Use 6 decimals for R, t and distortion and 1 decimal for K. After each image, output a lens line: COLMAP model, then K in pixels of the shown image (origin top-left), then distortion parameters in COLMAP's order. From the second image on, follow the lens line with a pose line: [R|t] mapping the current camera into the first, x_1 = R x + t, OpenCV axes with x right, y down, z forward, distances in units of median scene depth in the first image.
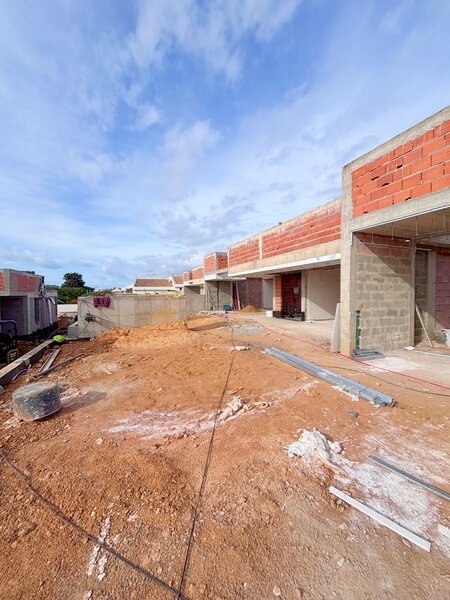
lens RADIAL K [[238.5, 0, 227.1], [0, 238.5, 302.8], [0, 0, 1]] dist [0.000694, 0.000212]
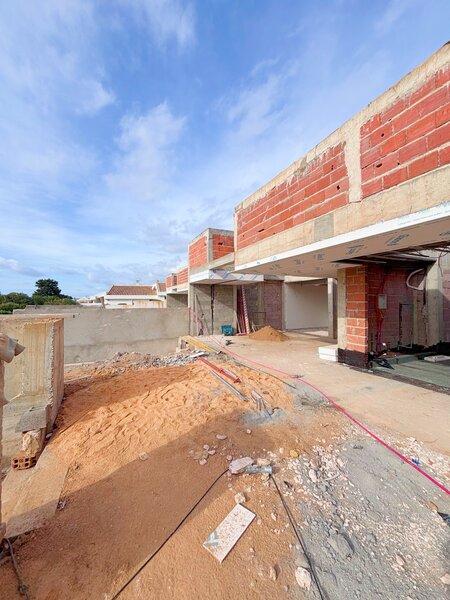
lens RADIAL K [[241.2, 0, 225.0], [0, 241.2, 300.0], [0, 0, 1]] dist [-0.001432, 0.000331]
pose [[0.999840, 0.007978, 0.015983, -0.017387], [-0.007114, 0.998545, -0.053446, -0.022377], [-0.016386, 0.053324, 0.998443, 0.412023]]
